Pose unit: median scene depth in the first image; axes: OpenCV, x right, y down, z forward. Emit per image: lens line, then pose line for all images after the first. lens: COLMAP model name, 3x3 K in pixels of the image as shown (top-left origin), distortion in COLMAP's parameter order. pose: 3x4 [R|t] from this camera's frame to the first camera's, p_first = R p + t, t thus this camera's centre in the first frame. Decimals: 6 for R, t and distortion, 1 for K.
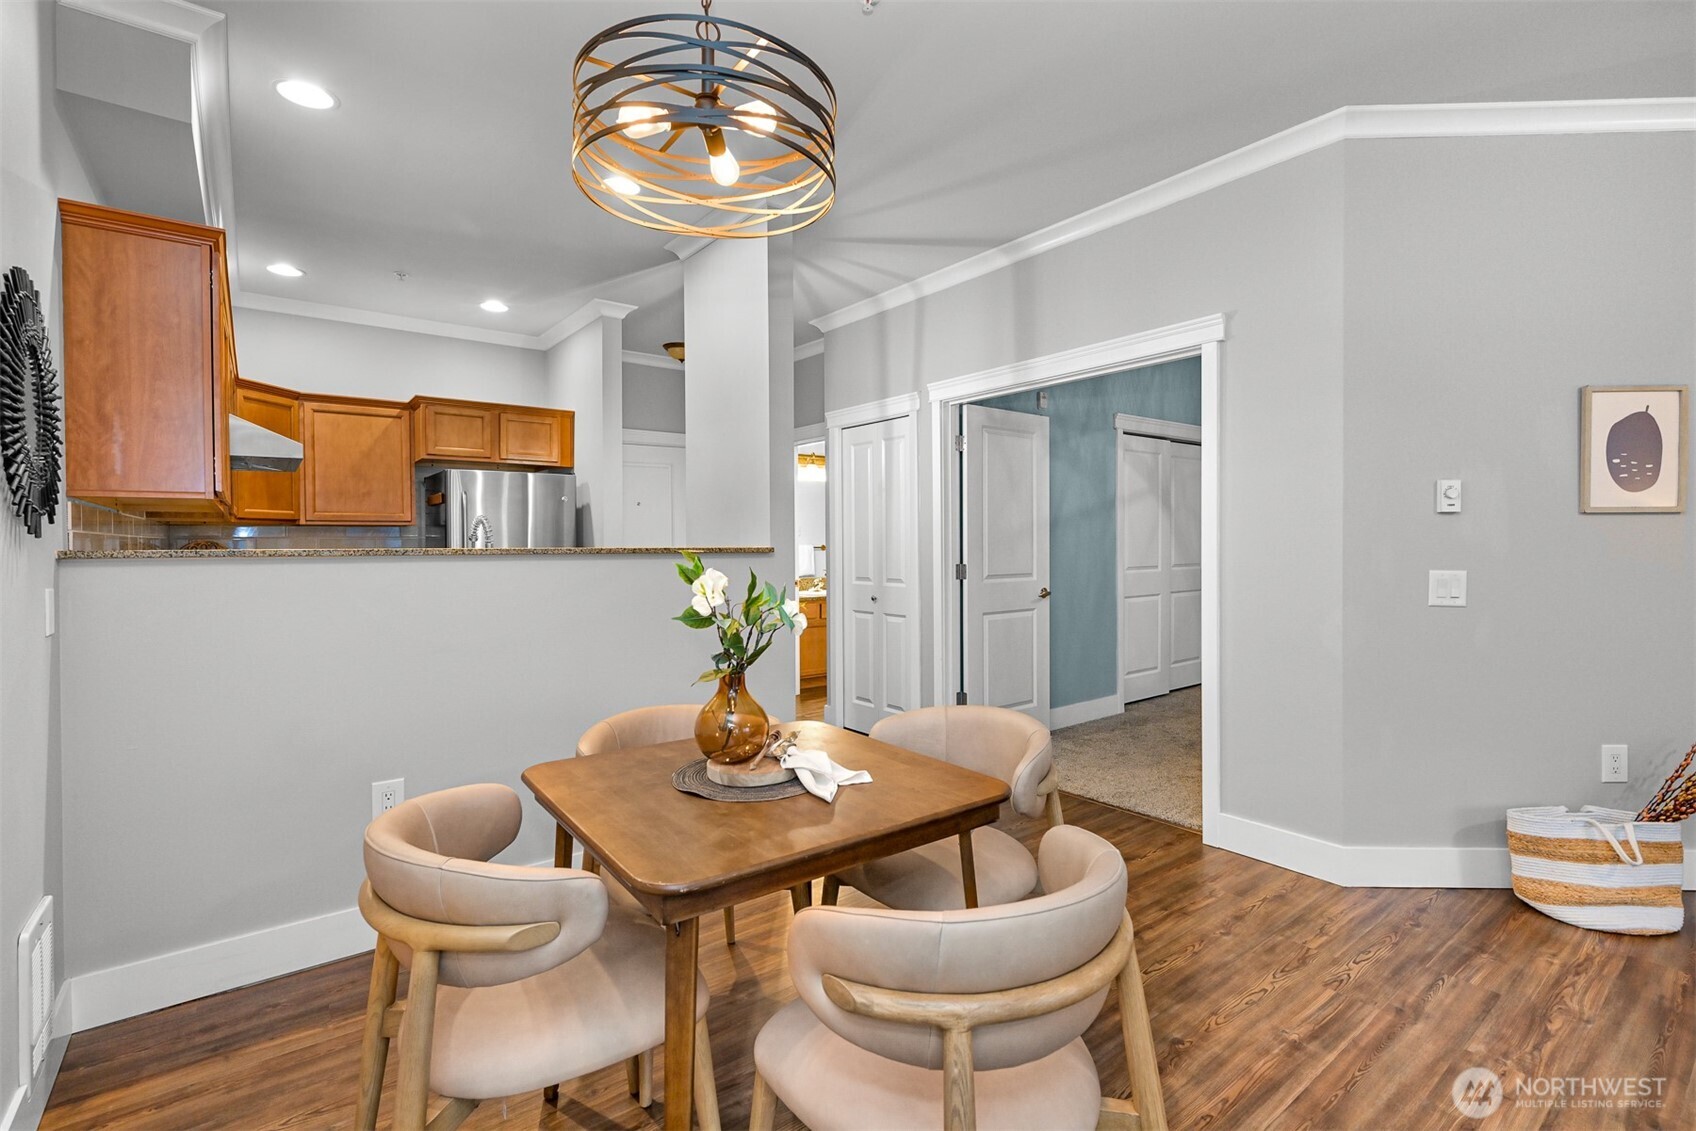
lens RADIAL K [[767.1, 0, 849.1], [0, 767.1, 558.0], [0, 0, 1]] dist [-0.001309, 0.000021]
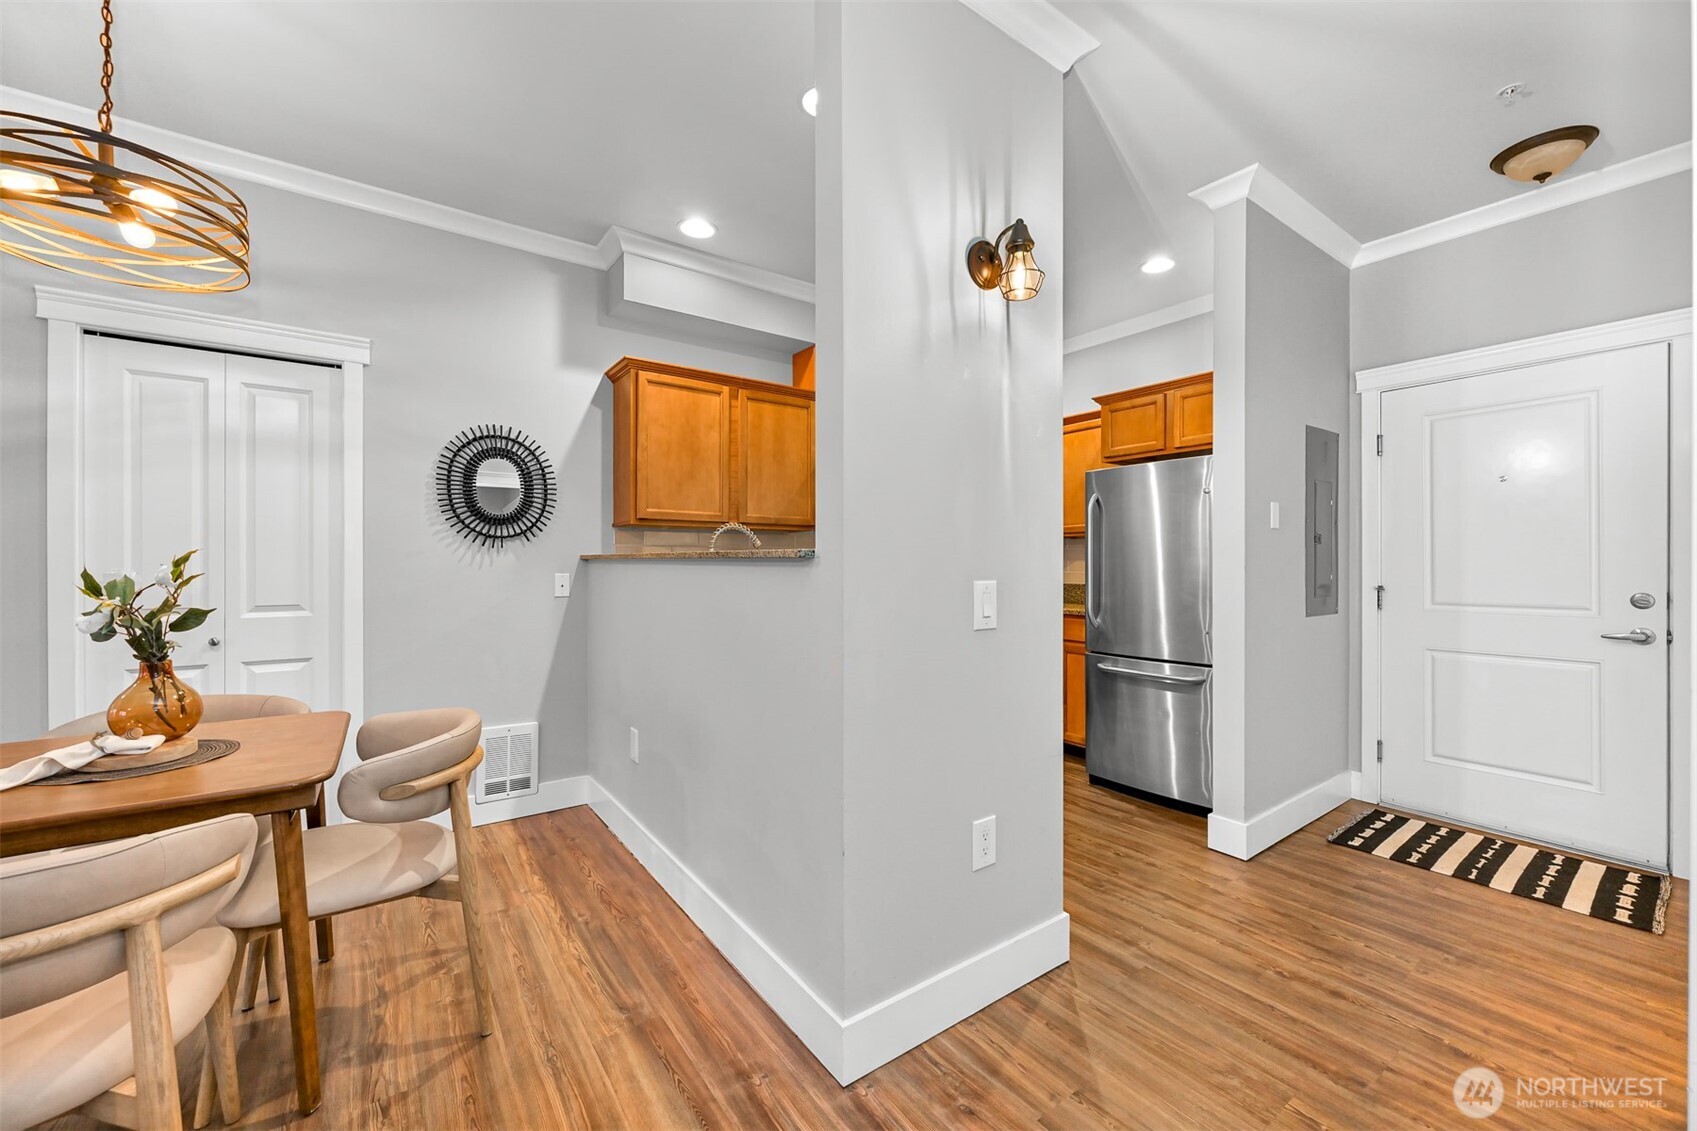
lens RADIAL K [[672.2, 0, 854.5], [0, 672.2, 567.5], [0, 0, 1]] dist [-0.003263, -0.000199]
pose [[-0.023431, 0.009719, -0.999678, 0.295370], [-0.021264, 0.999722, 0.010218, -0.004168], [0.999499, 0.021496, -0.023218, 0.759609]]
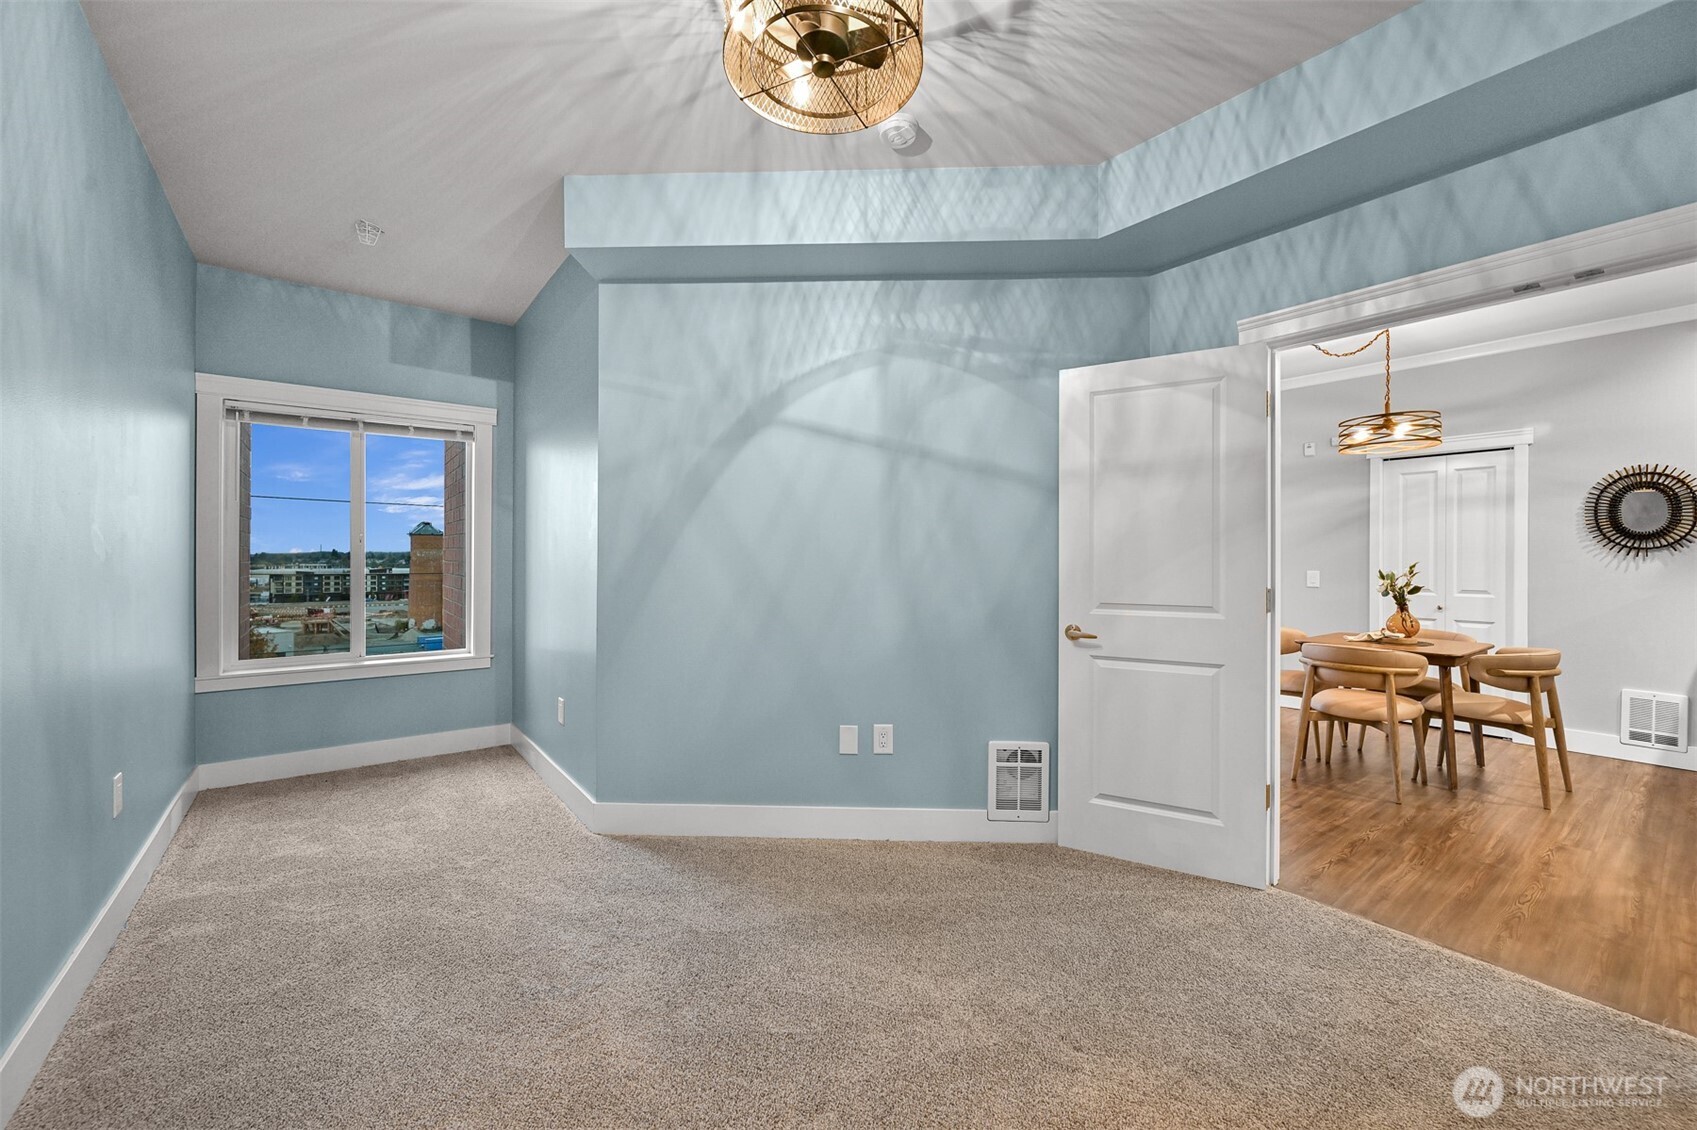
lens RADIAL K [[676.0, 0, 859.7], [0, 676.0, 558.0], [0, 0, 1]] dist [0.000906, -0.000146]
pose [[-0.999887, 0.000833, -0.015022, 0.705758], [0.000575, 0.999853, 0.017140, -0.024443], [0.015034, 0.017129, -0.999740, 1.294093]]
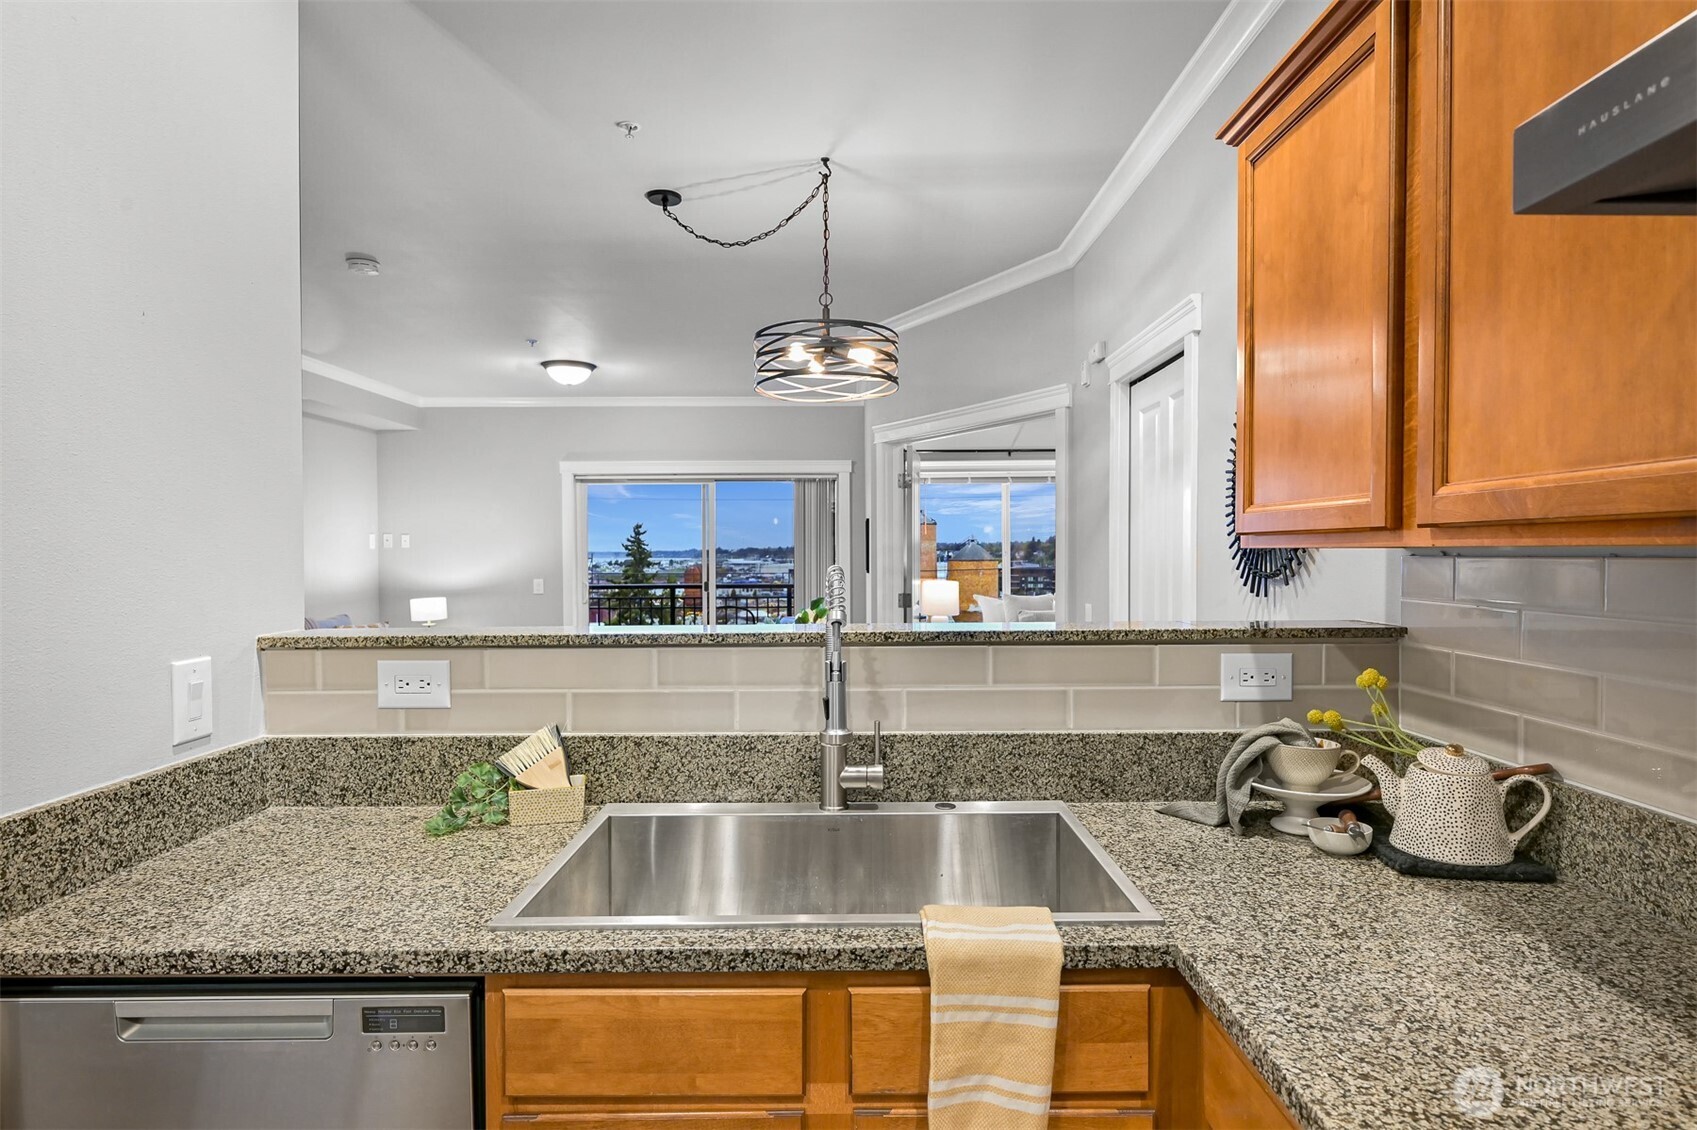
lens RADIAL K [[940.3, 0, 856.2], [0, 940.3, 567.8], [0, 0, 1]] dist [-0.001664, -0.000480]
pose [[-0.792310, -0.004382, 0.610103, -0.523198], [0.018324, 0.999352, 0.030975, -0.045215], [-0.609844, 0.035721, -0.791716, 0.915083]]
